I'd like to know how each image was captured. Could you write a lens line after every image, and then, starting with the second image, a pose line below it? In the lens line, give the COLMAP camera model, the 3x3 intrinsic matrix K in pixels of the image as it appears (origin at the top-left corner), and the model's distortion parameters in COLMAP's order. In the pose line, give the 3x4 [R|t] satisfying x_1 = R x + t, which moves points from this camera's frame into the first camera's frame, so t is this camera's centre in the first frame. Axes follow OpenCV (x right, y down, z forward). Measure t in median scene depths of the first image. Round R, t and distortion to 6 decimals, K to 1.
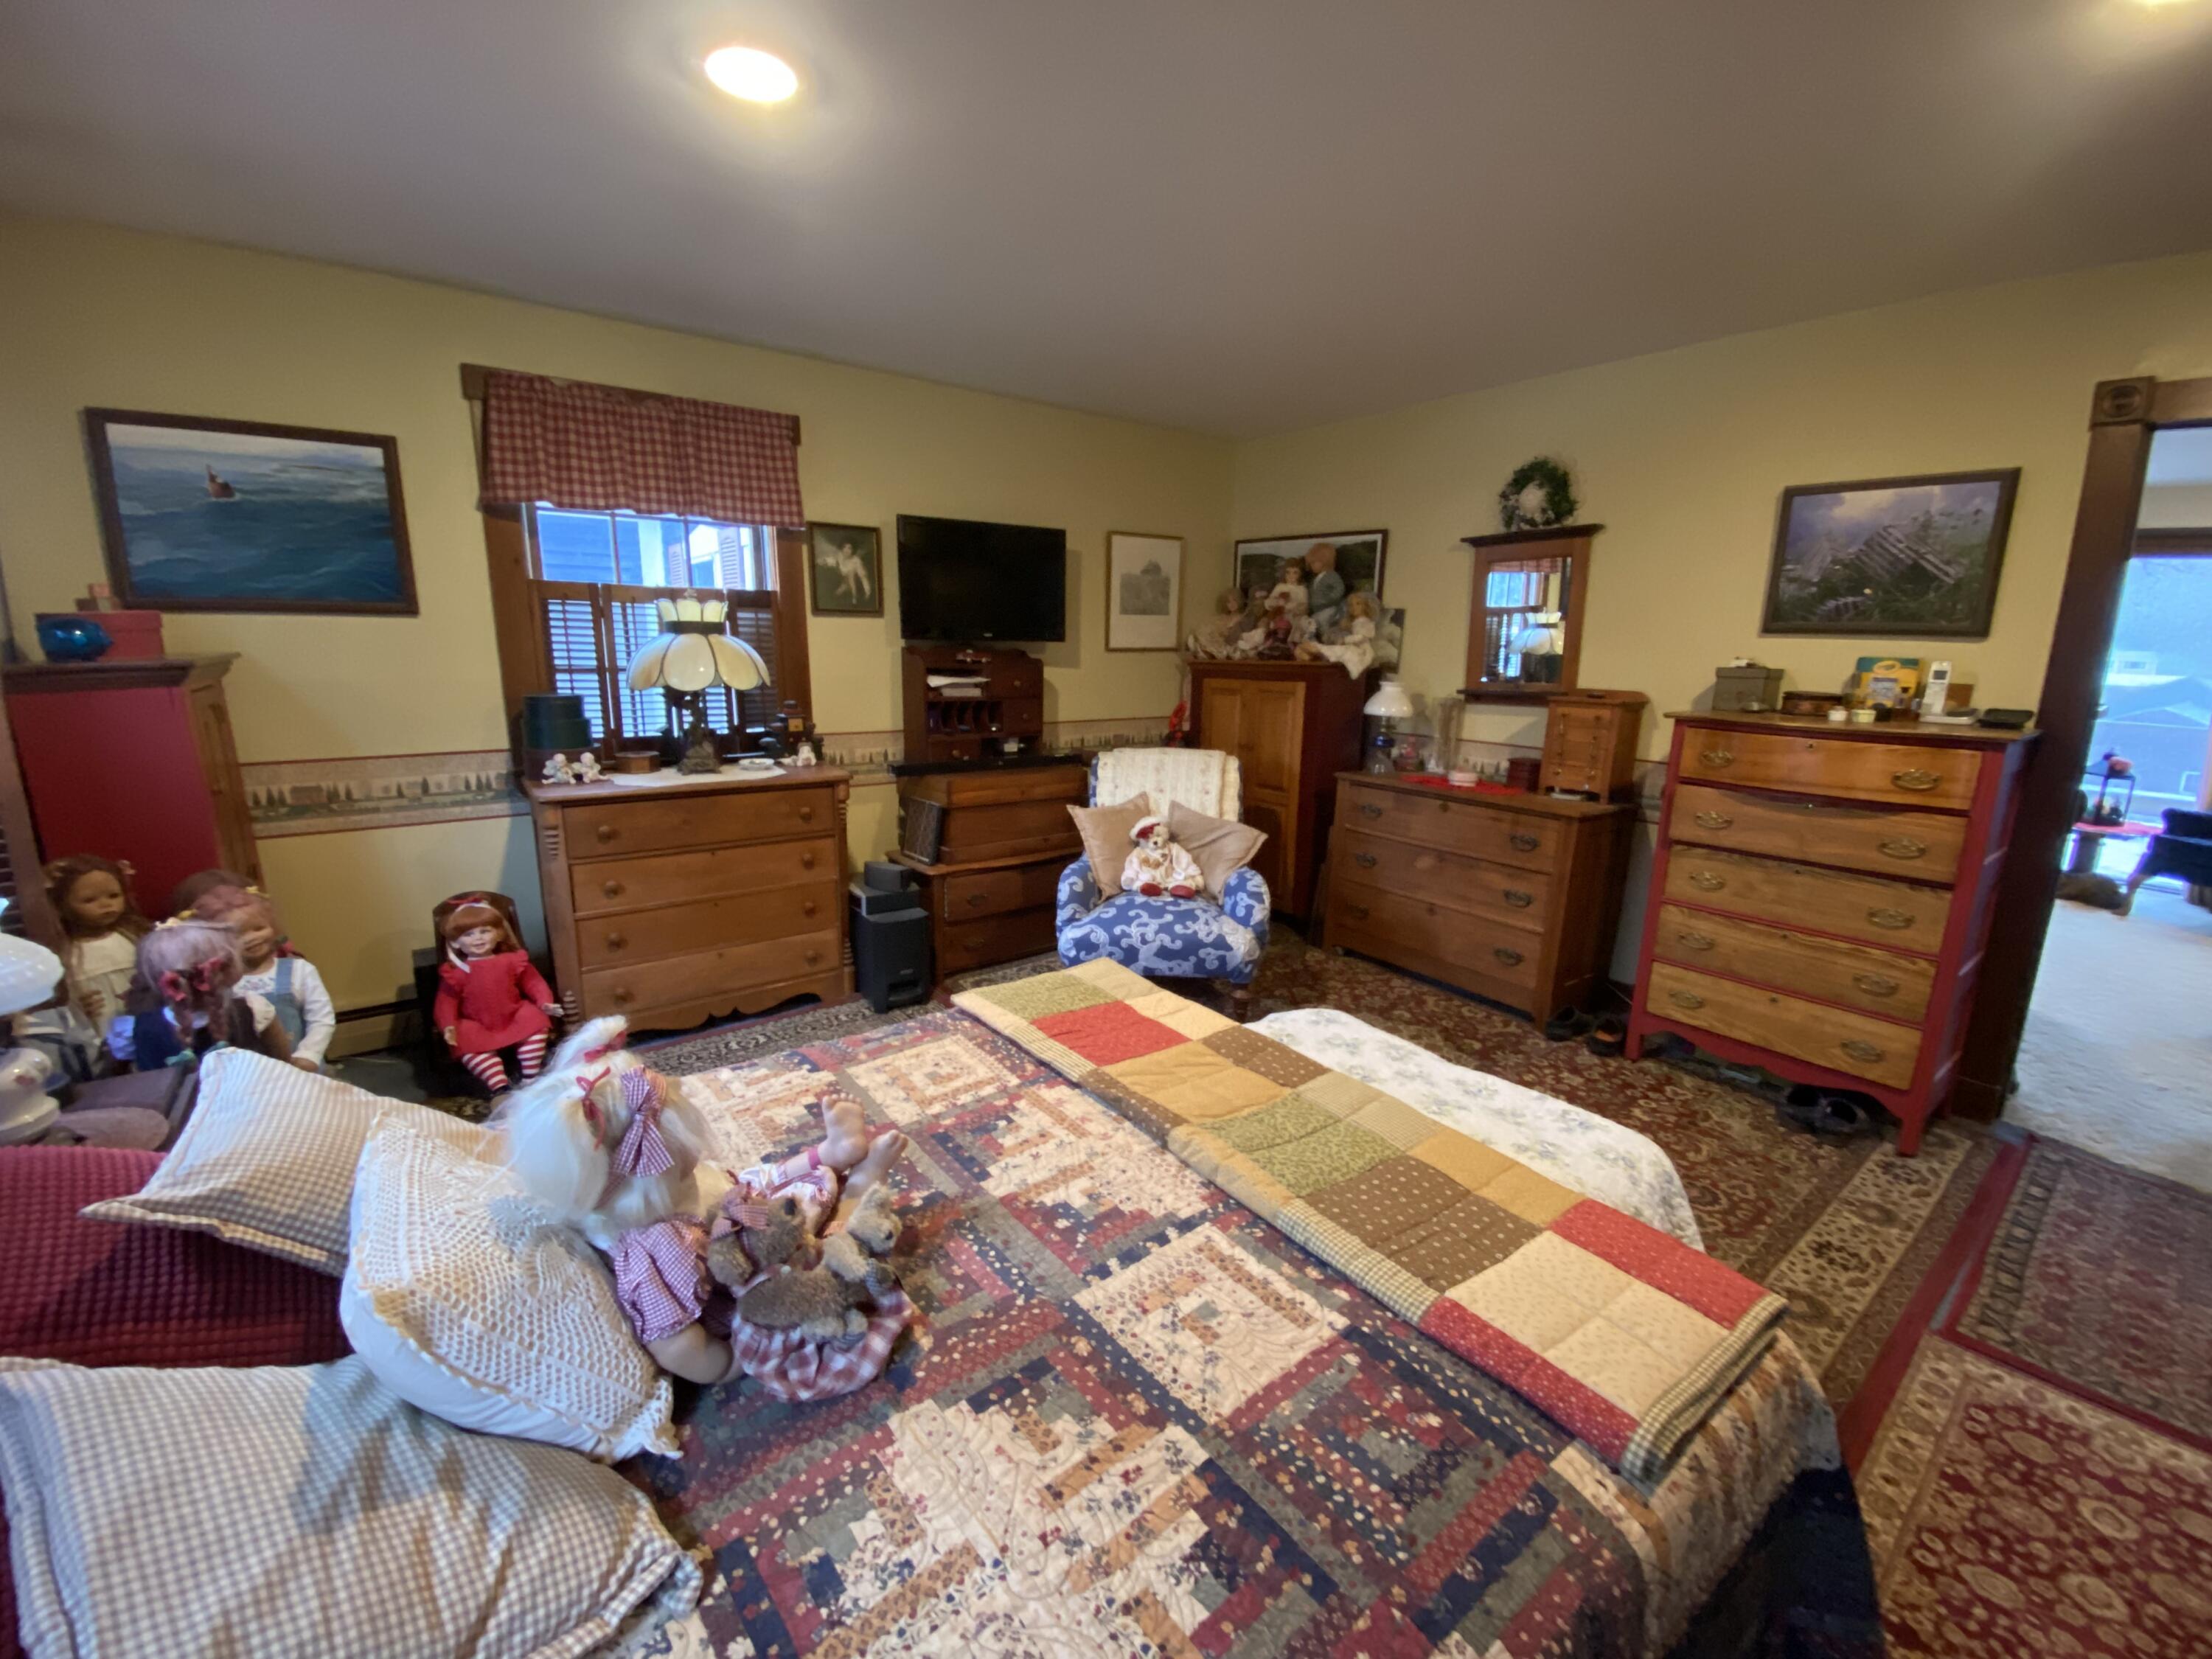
lens RADIAL K [[894.1, 0, 1106.0], [0, 894.1, 829.5], [0, 0, 1]] dist [0.001569, -0.010975]
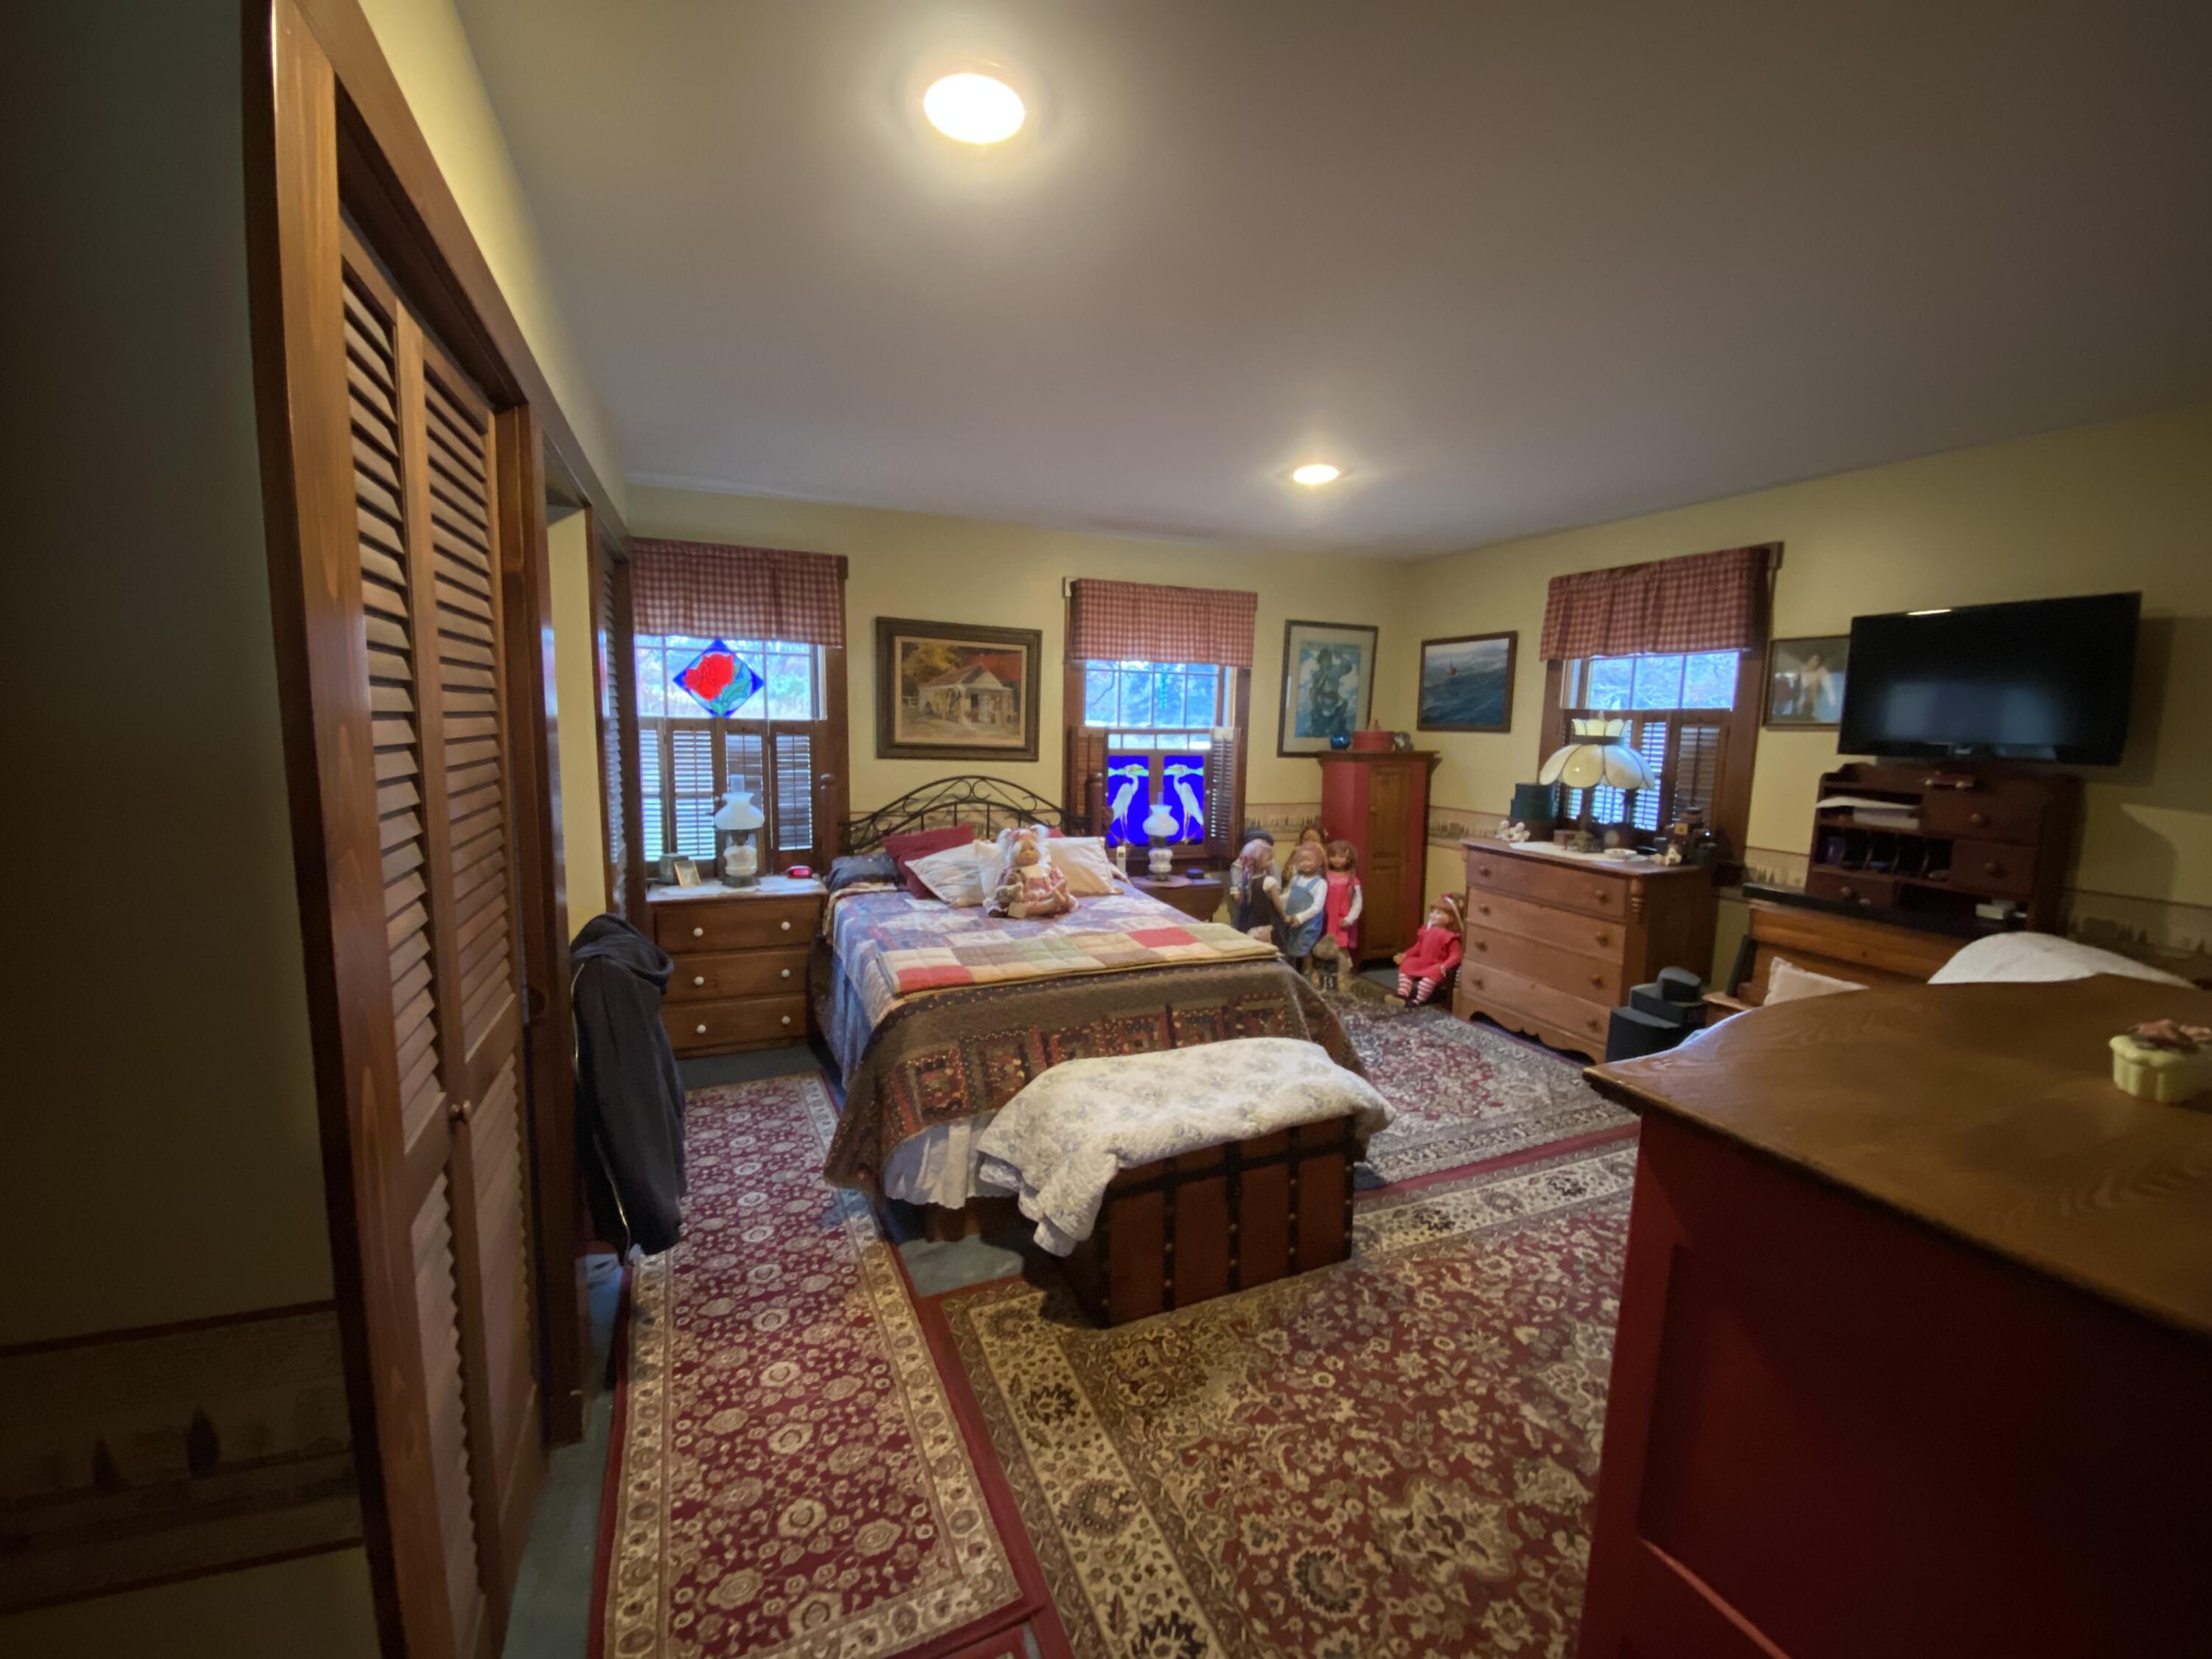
lens RADIAL K [[894.1, 0, 1106.0], [0, 894.1, 829.5], [0, 0, 1]] dist [0.001569, -0.010975]
pose [[-0.247235, 0.088701, -0.964887, 1.027847], [-0.230831, 0.961740, 0.147558, -0.134978], [0.941059, 0.259208, -0.217301, 0.683372]]
